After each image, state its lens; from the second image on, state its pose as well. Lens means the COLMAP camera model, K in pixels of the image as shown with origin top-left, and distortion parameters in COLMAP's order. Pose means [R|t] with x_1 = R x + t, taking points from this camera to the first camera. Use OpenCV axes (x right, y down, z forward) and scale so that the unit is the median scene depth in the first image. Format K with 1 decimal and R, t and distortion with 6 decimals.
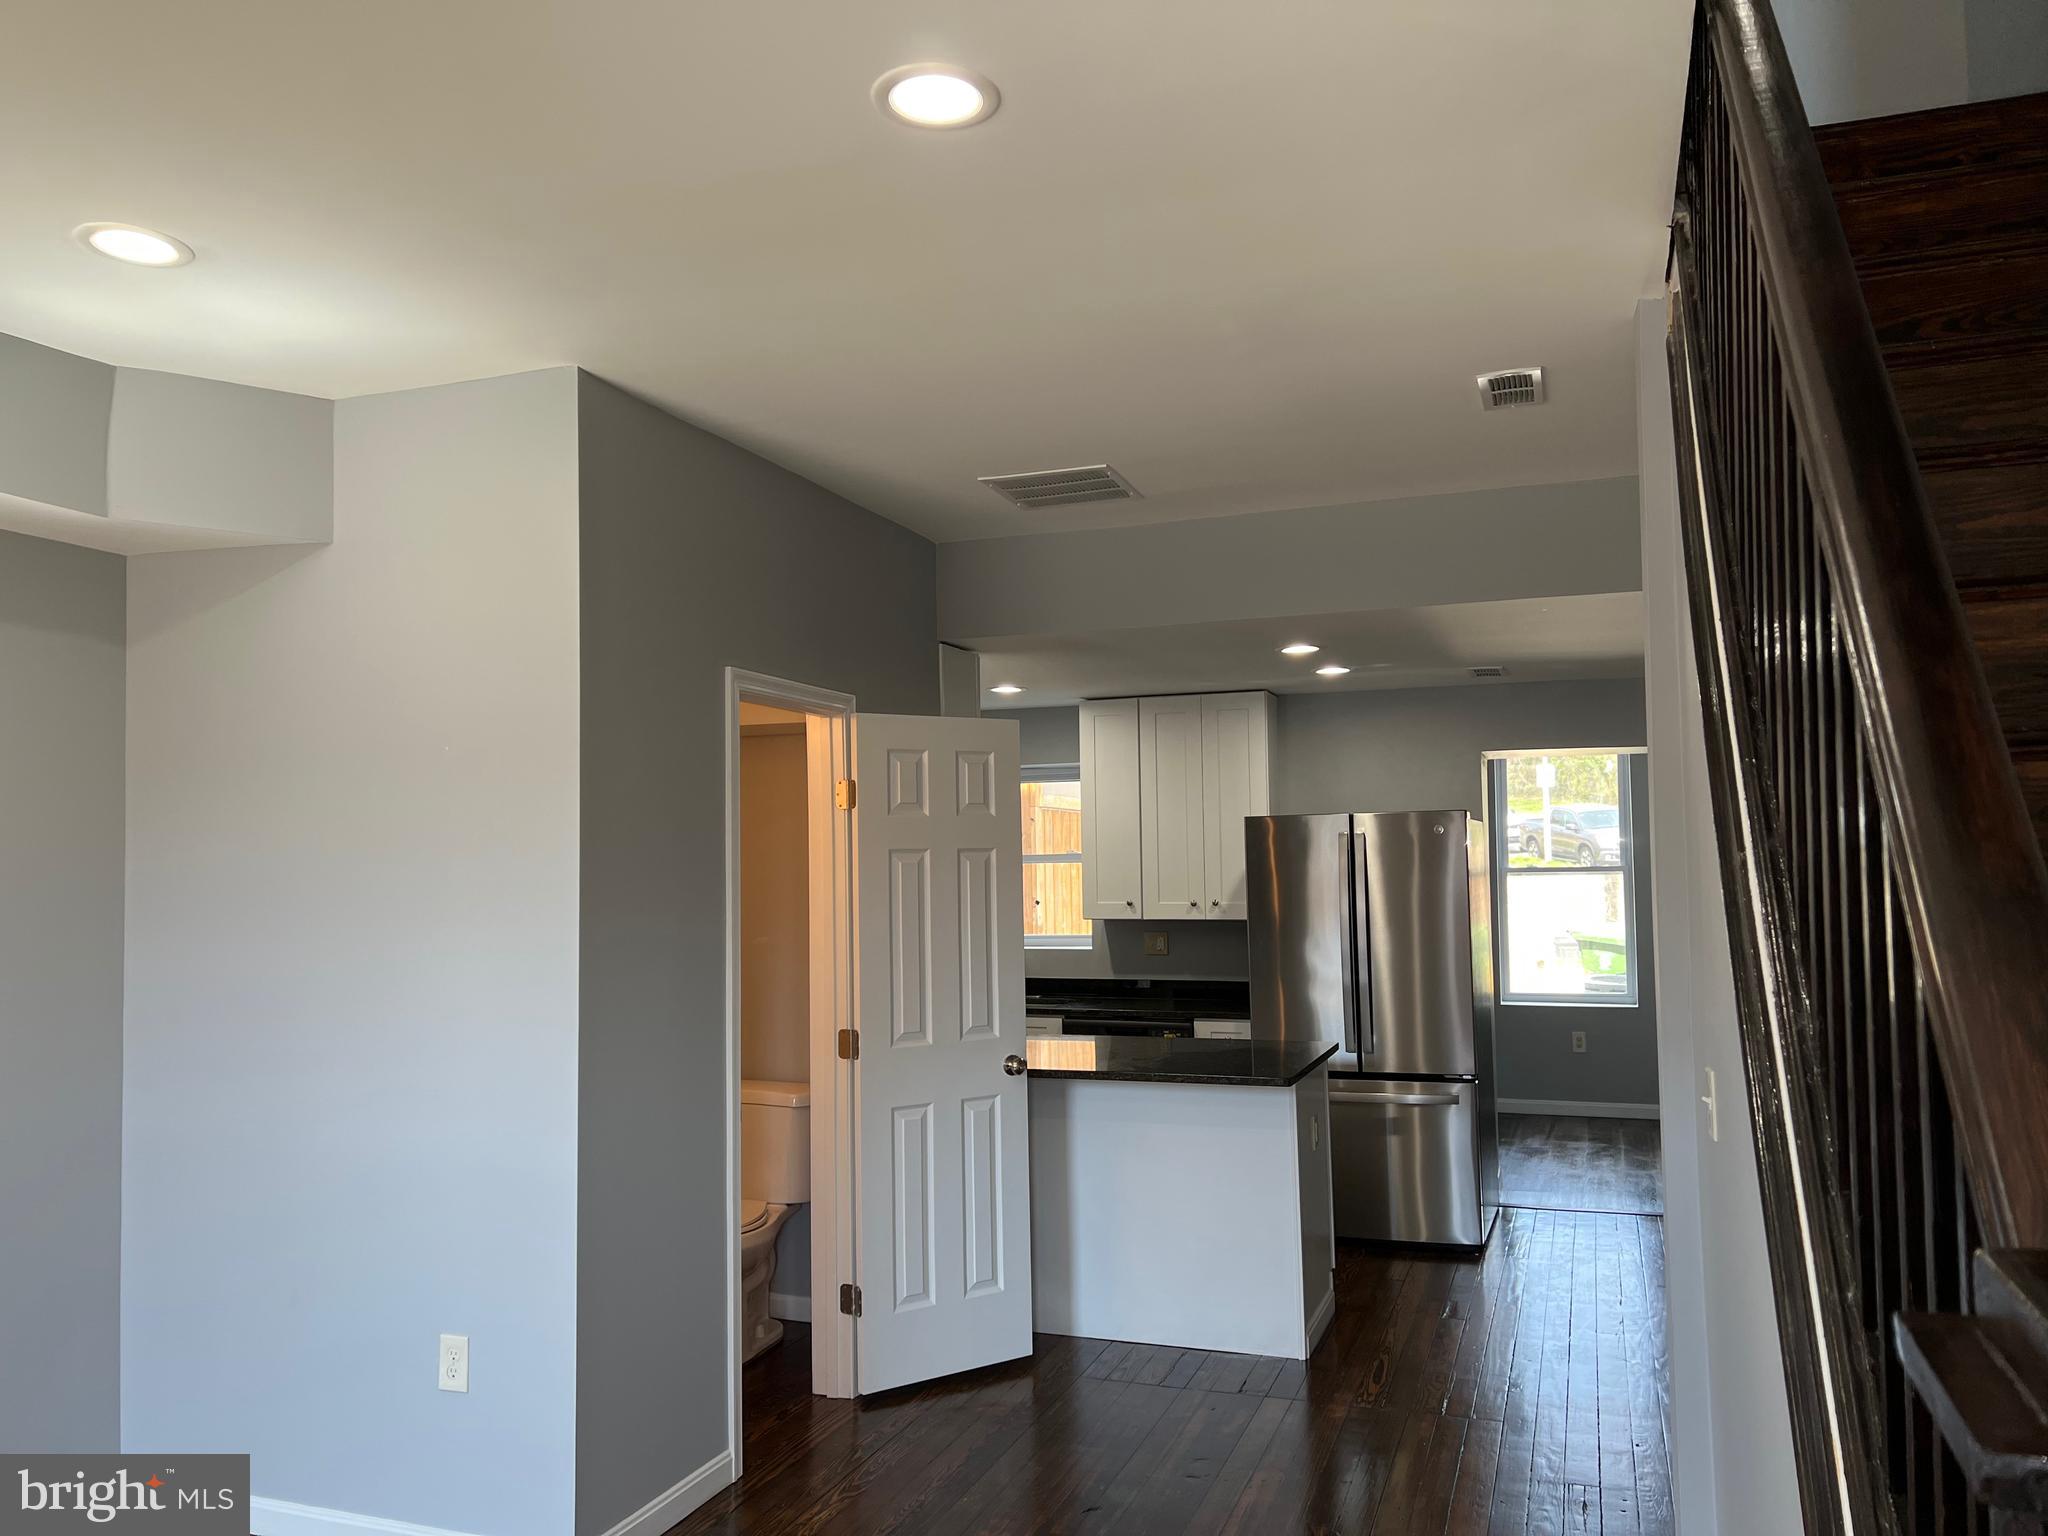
lens RADIAL K [[1530.7, 0, 1036.3], [0, 1530.7, 794.6], [0, 0, 1]] dist [0.056320, -0.072786]
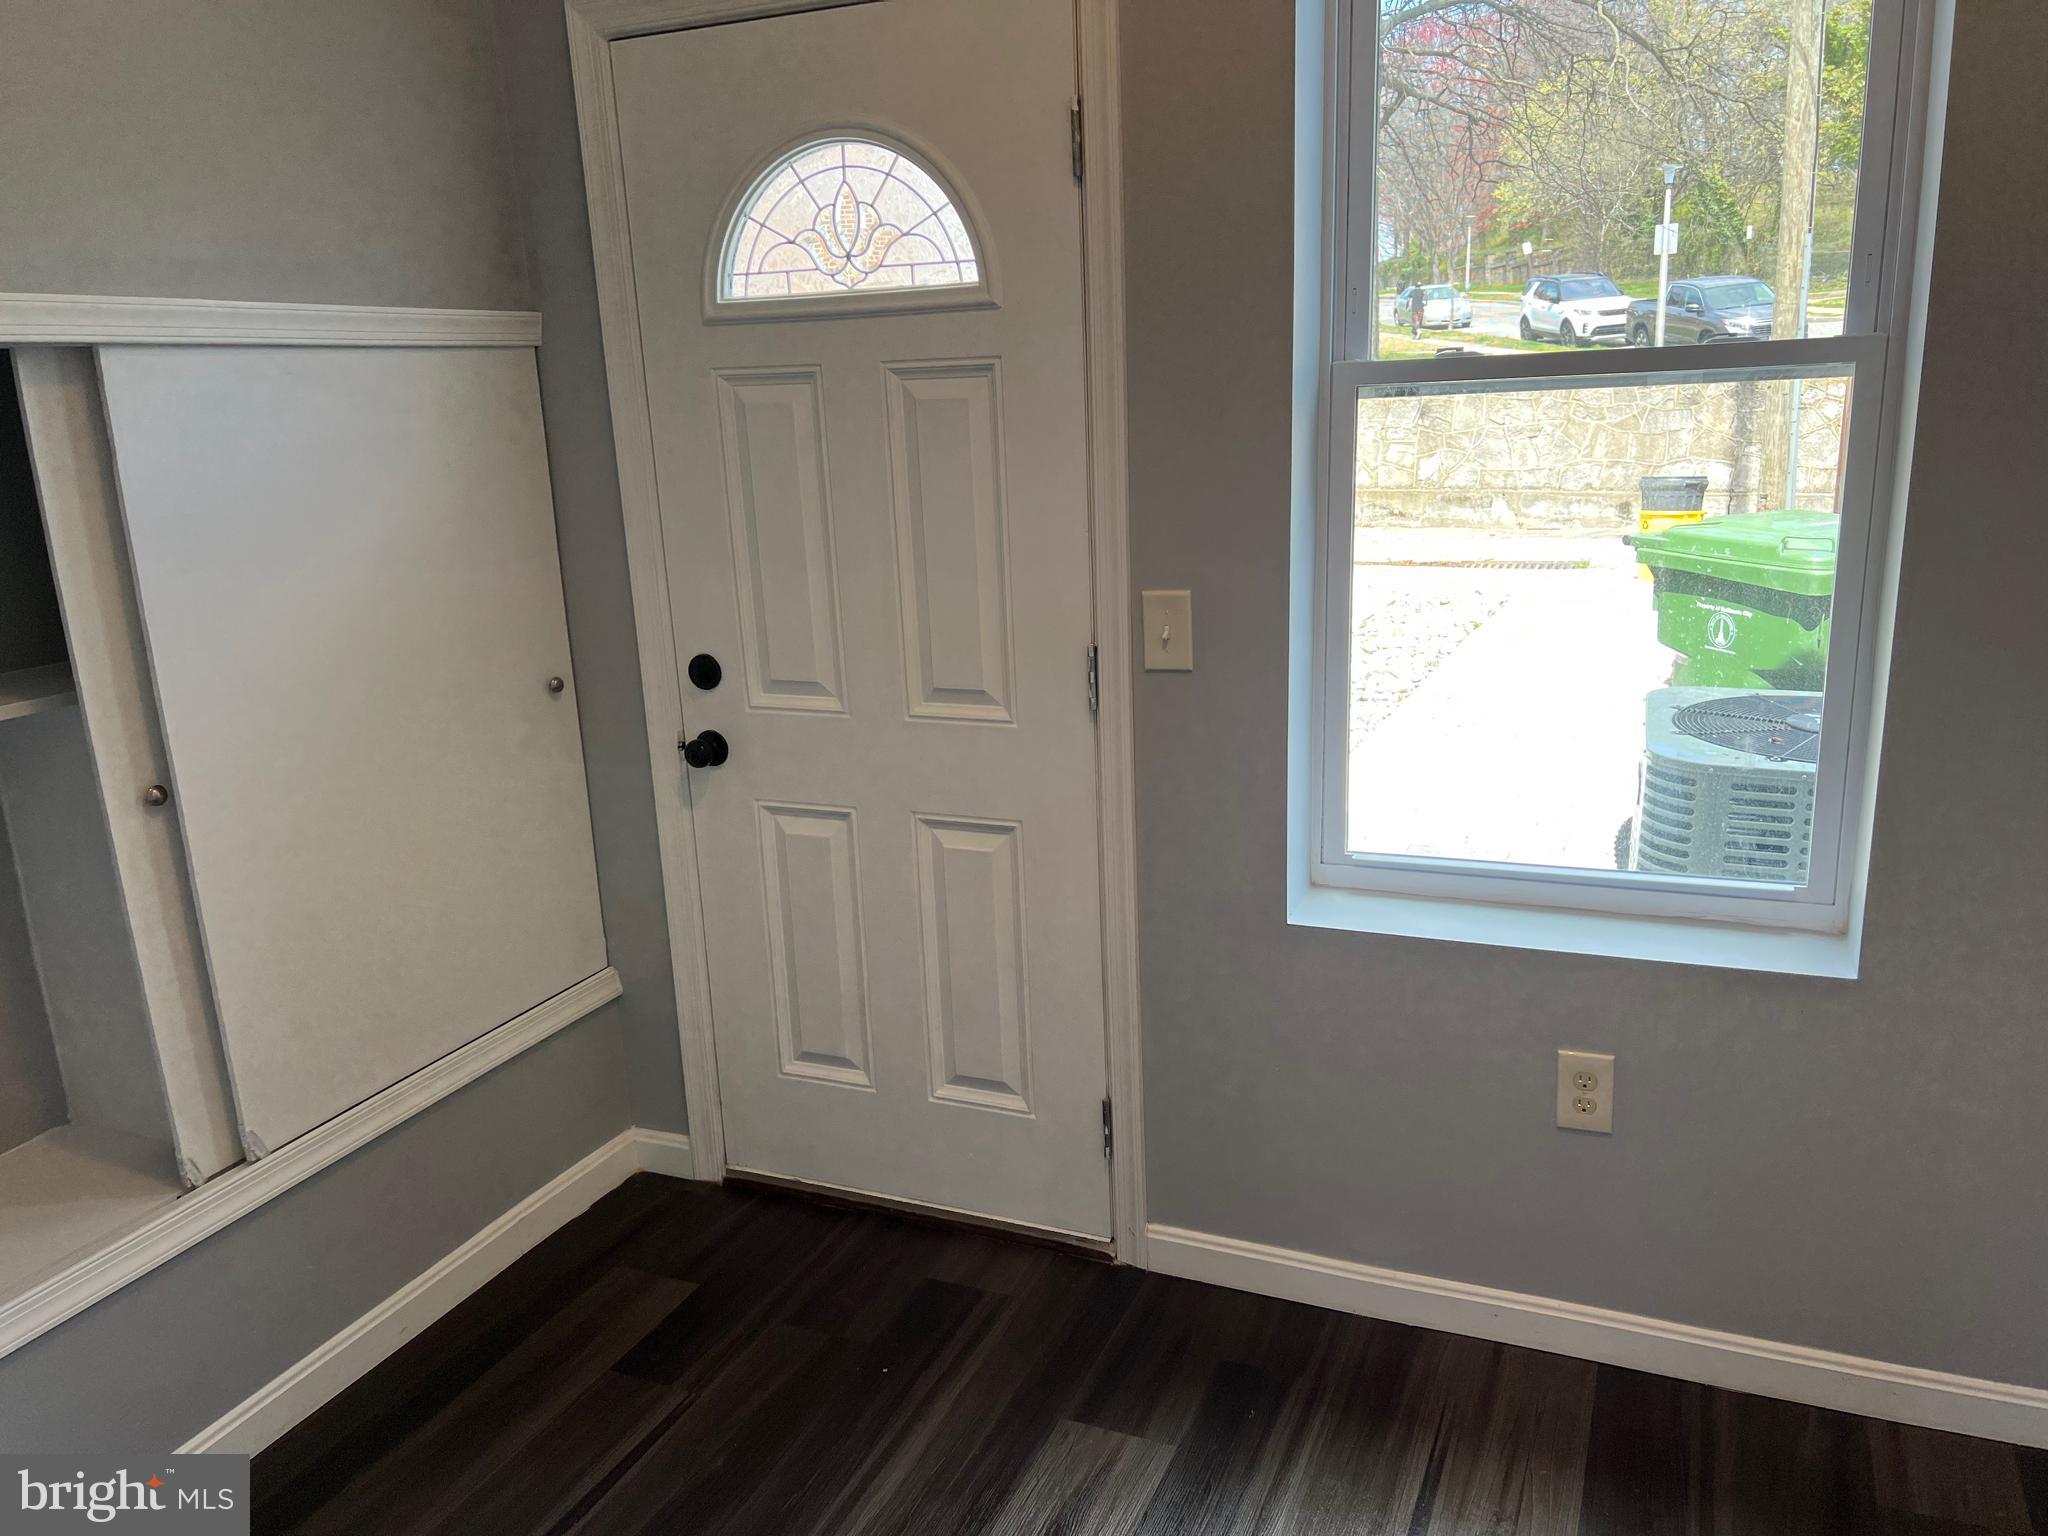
lens RADIAL K [[1530.7, 0, 1036.3], [0, 1530.7, 794.6], [0, 0, 1]] dist [0.056320, -0.072786]
pose [[0.998106, -0.013943, -0.059918, 0.061602], [0.031464, 0.952649, 0.302441, 0.008473], [0.052863, -0.303753, 0.951283, 0.170428]]
